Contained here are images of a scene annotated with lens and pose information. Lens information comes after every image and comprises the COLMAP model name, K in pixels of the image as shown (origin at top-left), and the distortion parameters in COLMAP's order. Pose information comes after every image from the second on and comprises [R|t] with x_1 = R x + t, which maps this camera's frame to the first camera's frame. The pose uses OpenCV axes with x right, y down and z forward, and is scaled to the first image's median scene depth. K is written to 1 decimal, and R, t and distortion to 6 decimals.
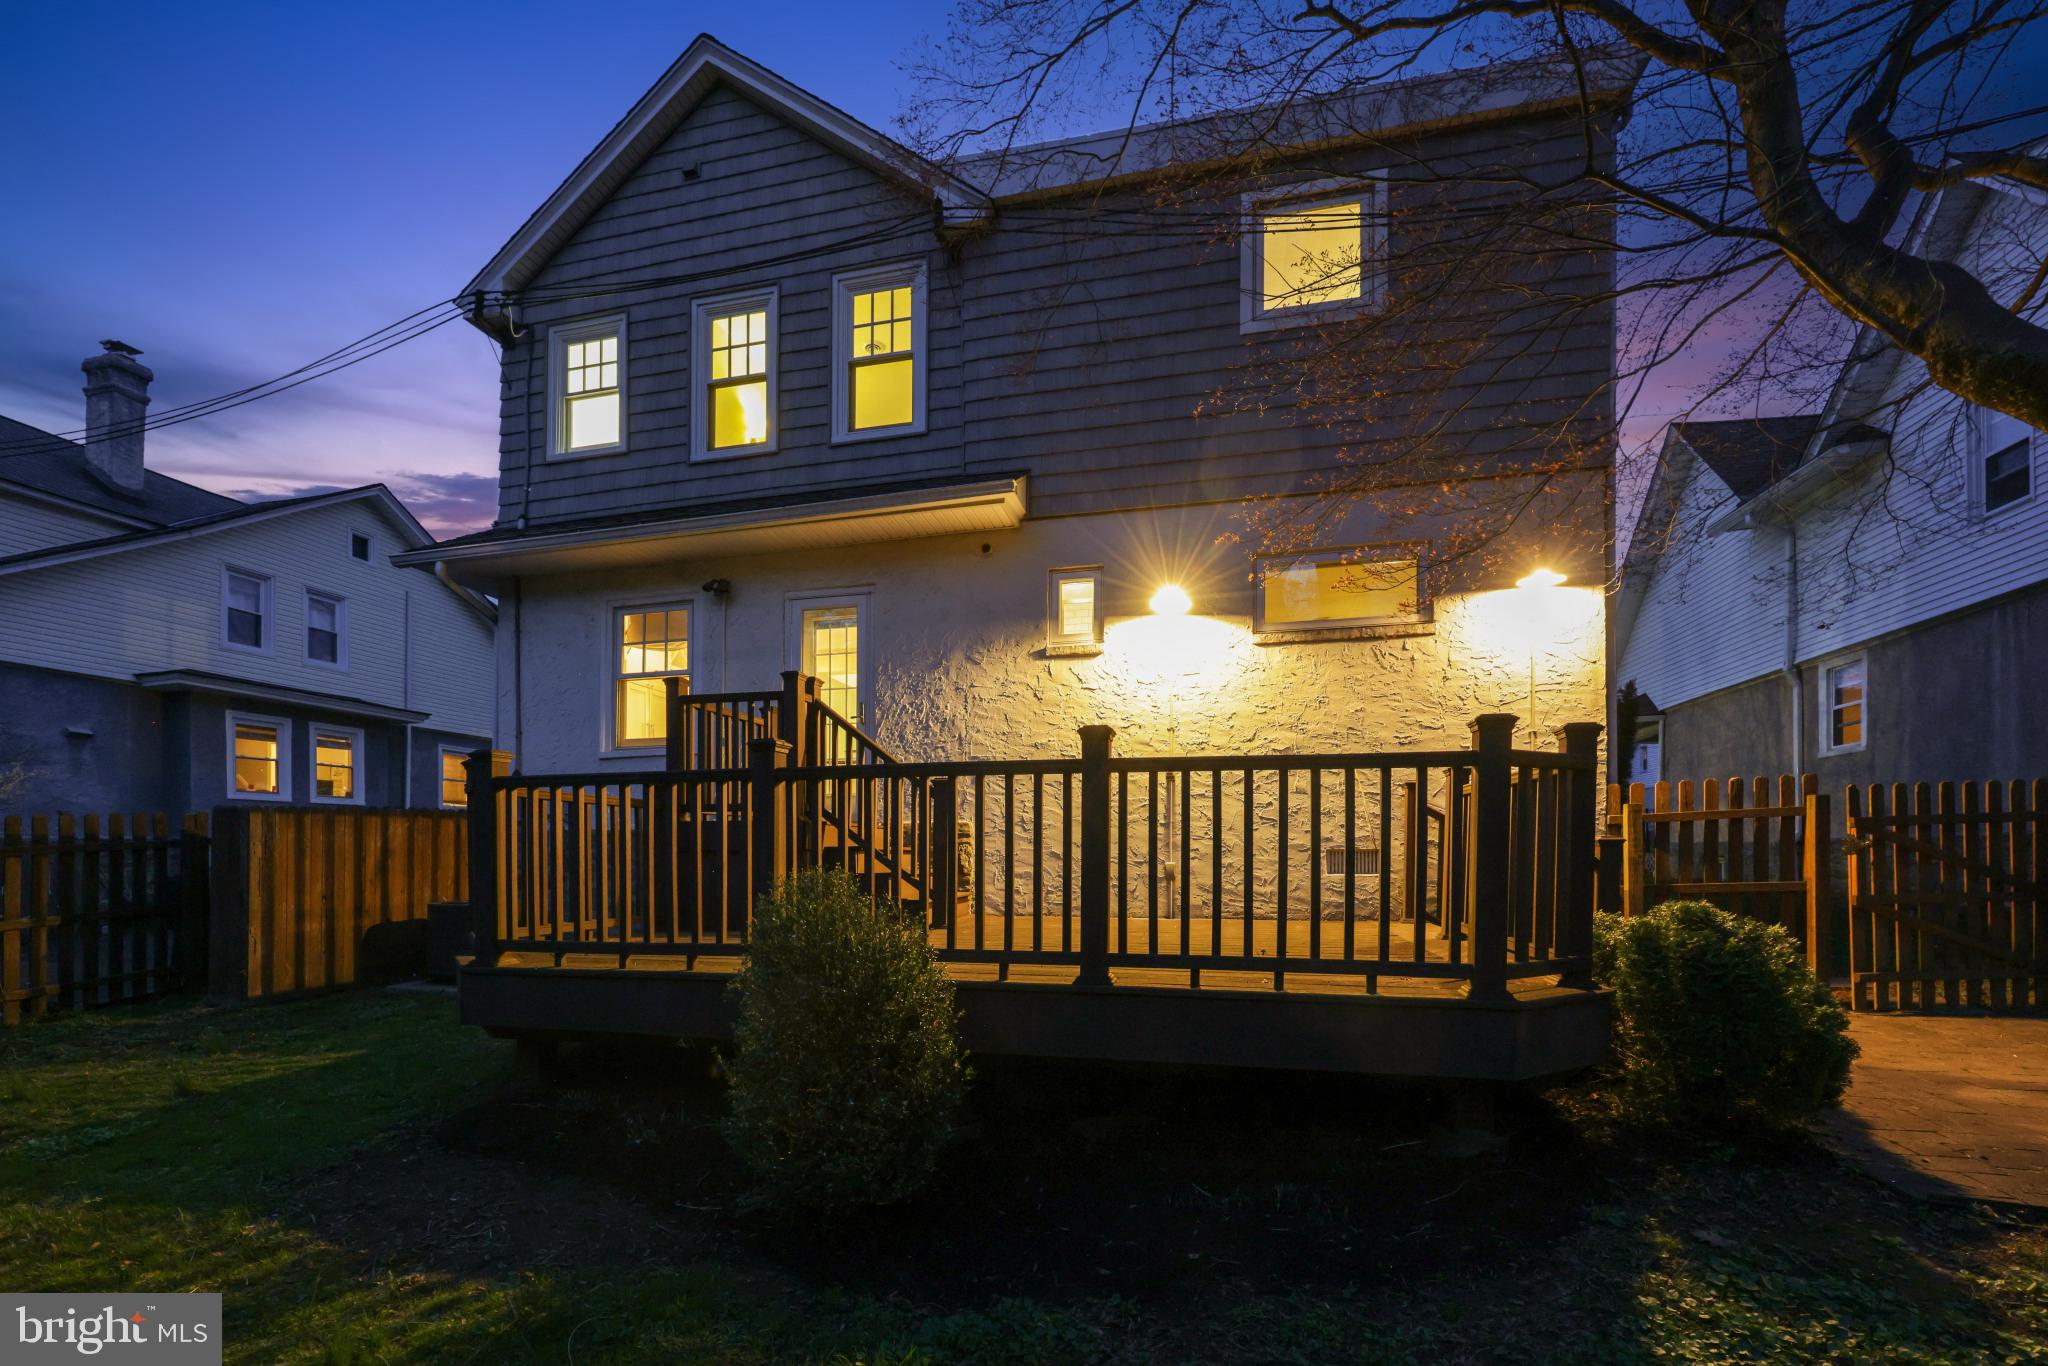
lens RADIAL K [[901.3, 0, 1036.2], [0, 901.3, 834.7], [0, 0, 1]] dist [0.001162, 0.000278]
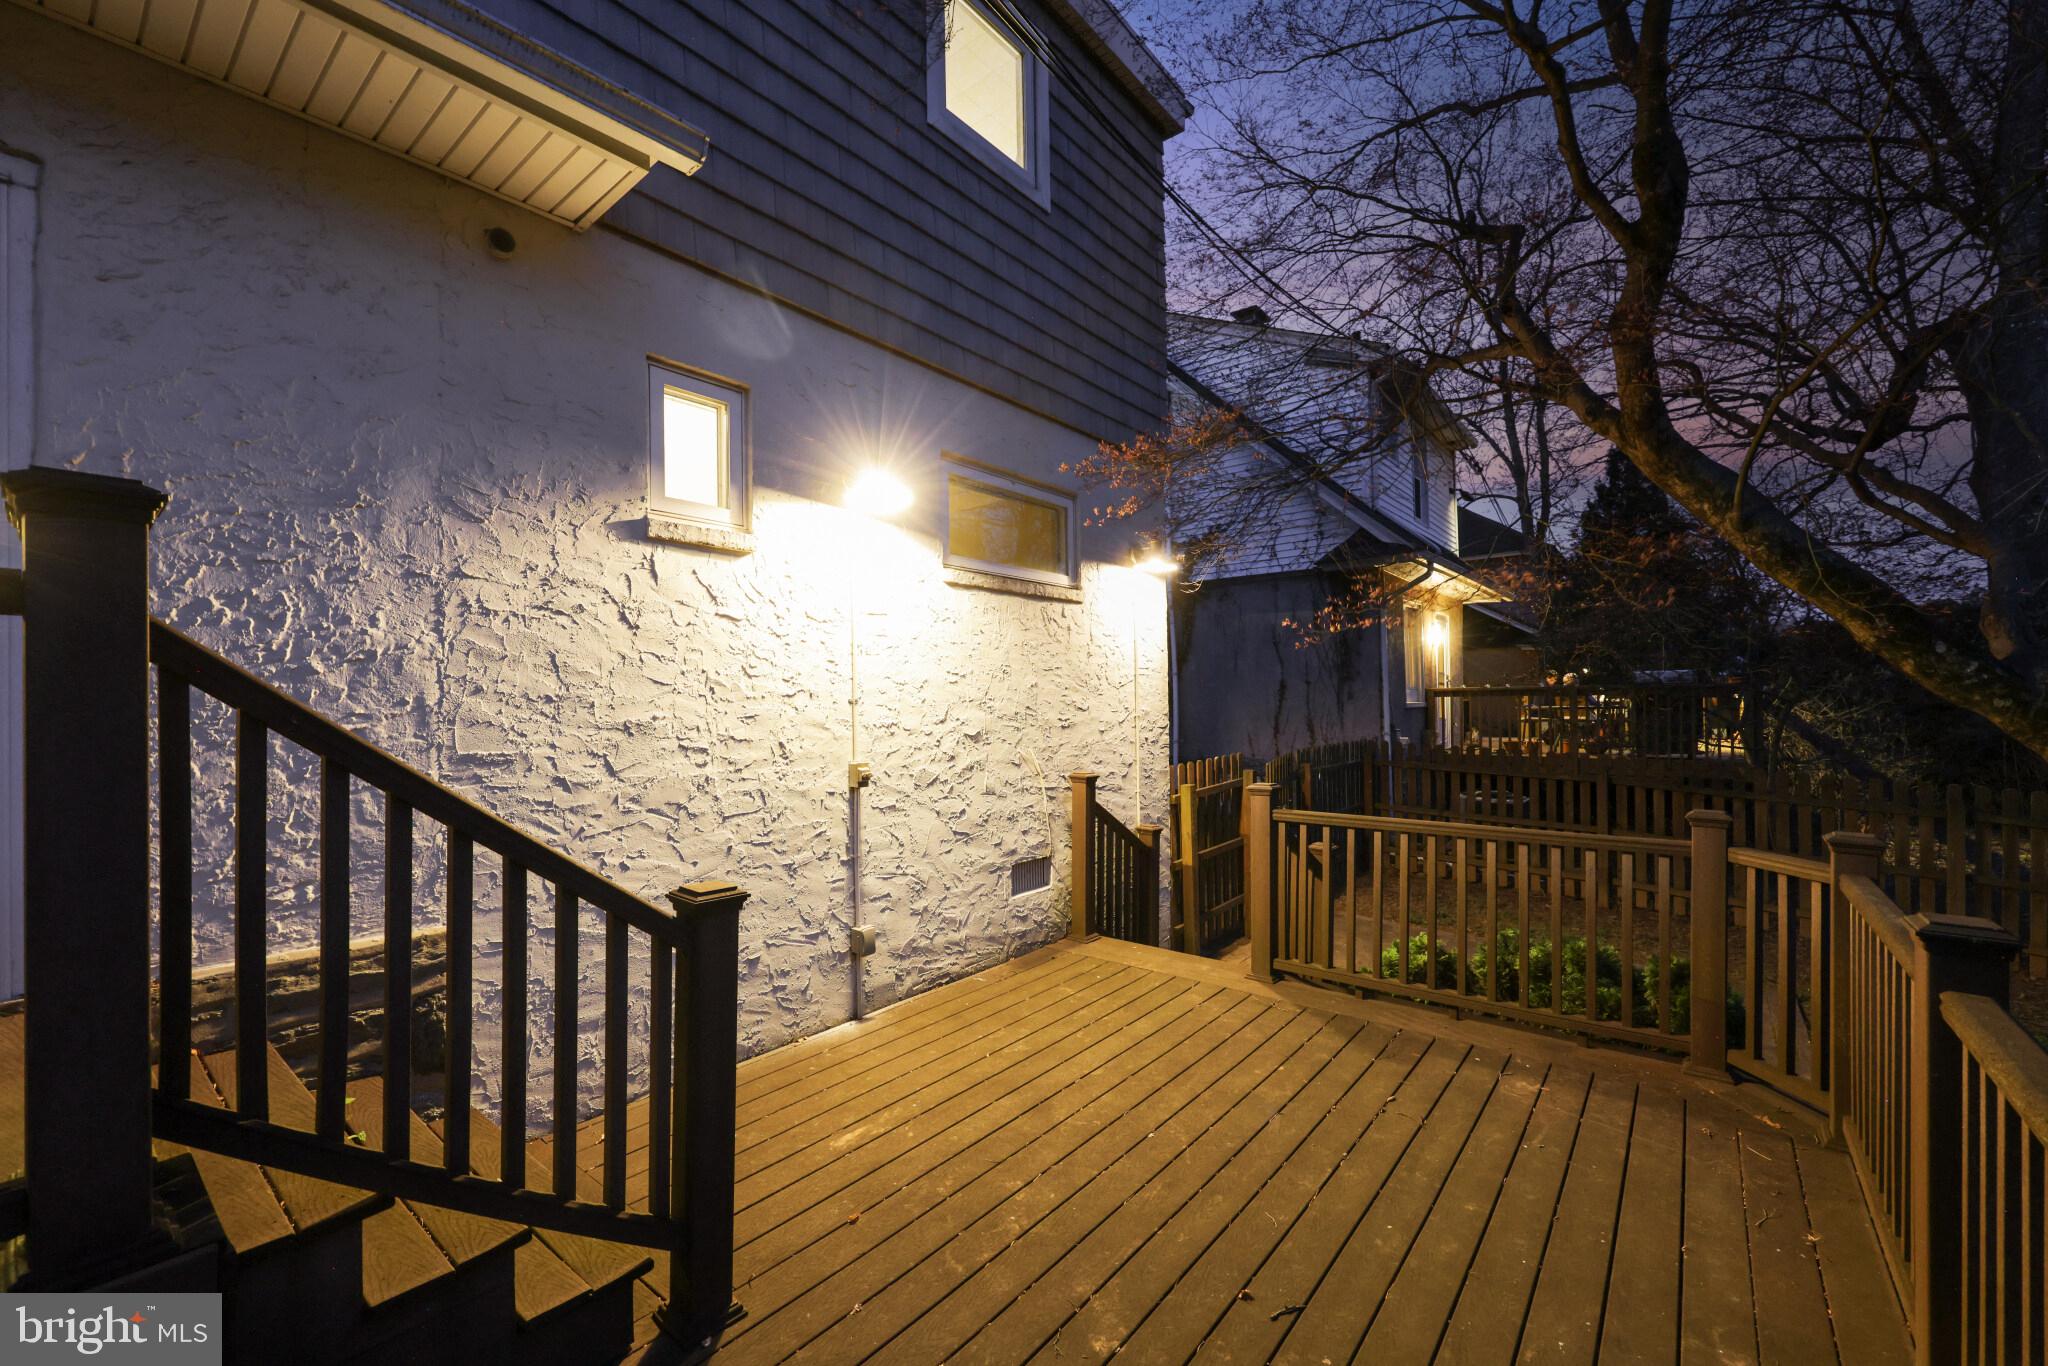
lens RADIAL K [[822.9, 0, 992.7], [0, 822.9, 693.4], [0, 0, 1]] dist [-0.001536, -0.000500]
pose [[0.458586, 0.011240, 0.888579, -0.285614], [-0.012720, 0.999901, -0.006083, -0.116027], [-0.888559, -0.008513, 0.458683, 0.642264]]
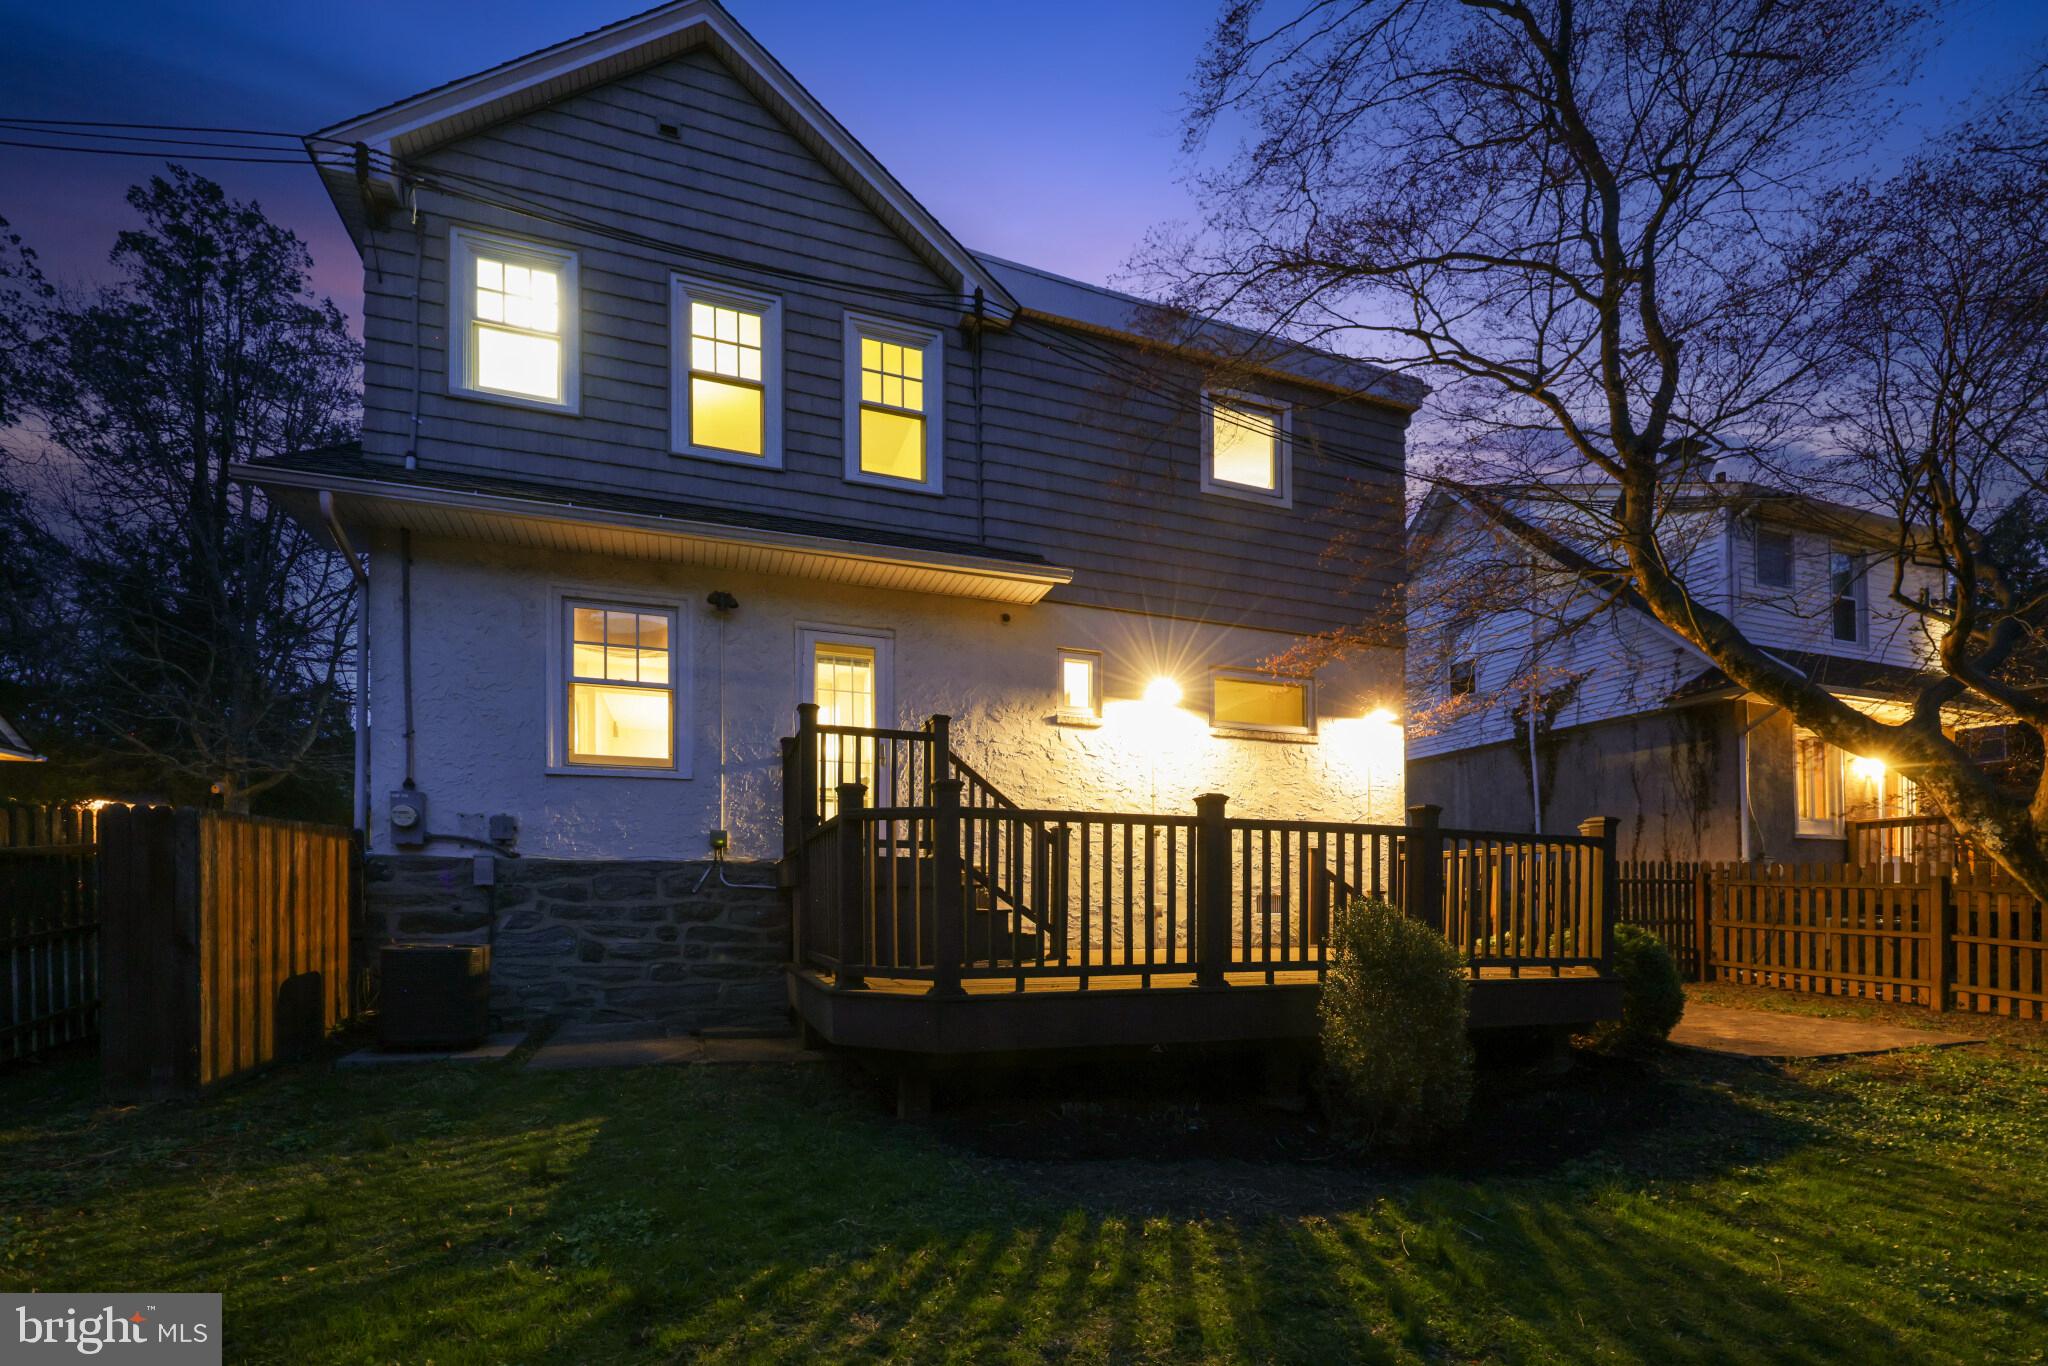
lens RADIAL K [[884.8, 0, 1041.4], [0, 884.8, 887.2], [0, 0, 1]] dist [-0.001881, 0.000374]
pose [[0.832960, 0.019498, 0.552990, -0.622749], [-0.018273, 0.999803, -0.007727, 0.020131], [-0.553032, -0.003668, 0.833152, 0.072842]]
